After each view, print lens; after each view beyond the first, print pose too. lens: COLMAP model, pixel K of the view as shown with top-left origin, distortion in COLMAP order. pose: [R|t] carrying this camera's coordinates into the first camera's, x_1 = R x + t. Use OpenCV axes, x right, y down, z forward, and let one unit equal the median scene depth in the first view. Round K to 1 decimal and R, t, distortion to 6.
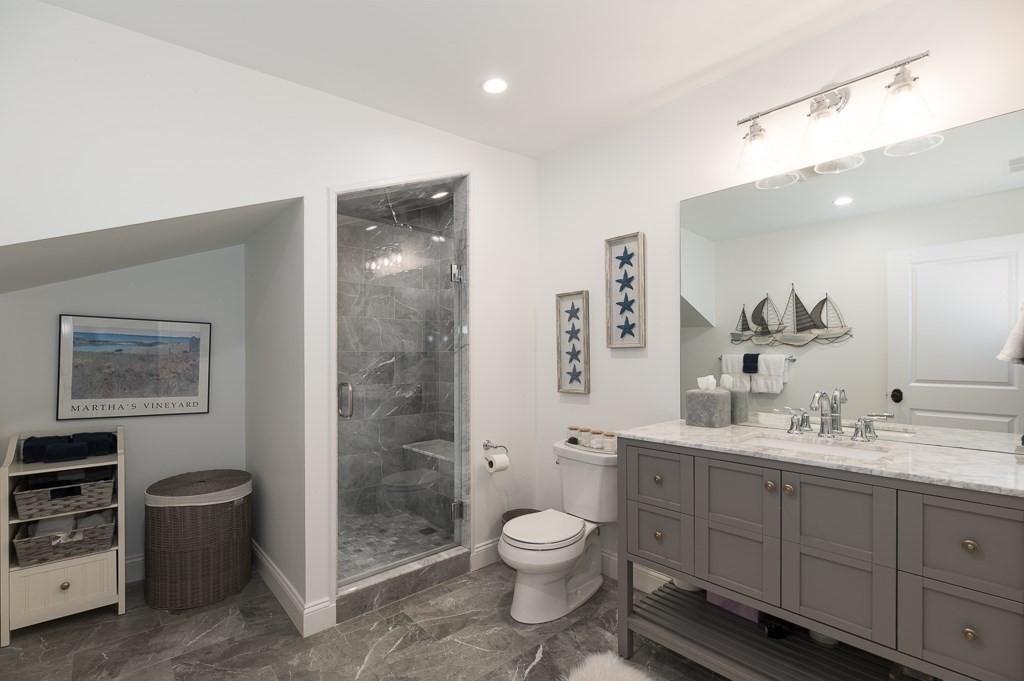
lens RADIAL K [[444.0, 0, 482.1], [0, 444.0, 360.5], [0, 0, 1]] dist [-0.001012, -0.001438]
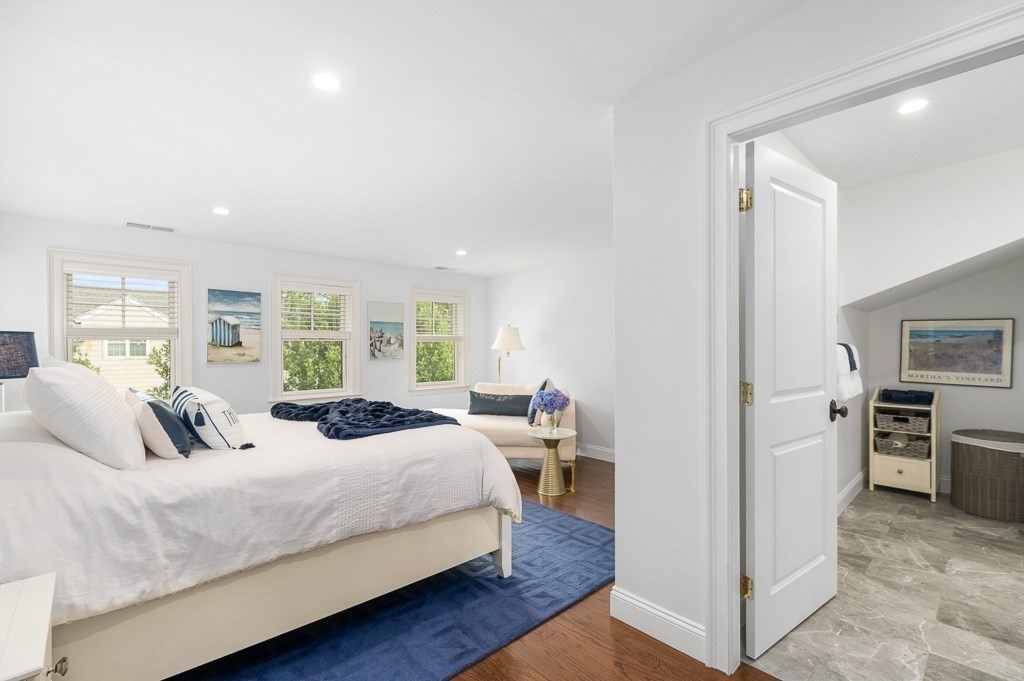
lens RADIAL K [[444.0, 0, 509.7], [0, 444.0, 346.3], [0, 0, 1]] dist [-0.001012, -0.001438]
pose [[0.027317, 0.002075, -0.999625, 0.774885], [-0.001552, 0.999997, 0.002034, -0.005015], [0.999626, 0.001496, 0.027320, -0.608512]]
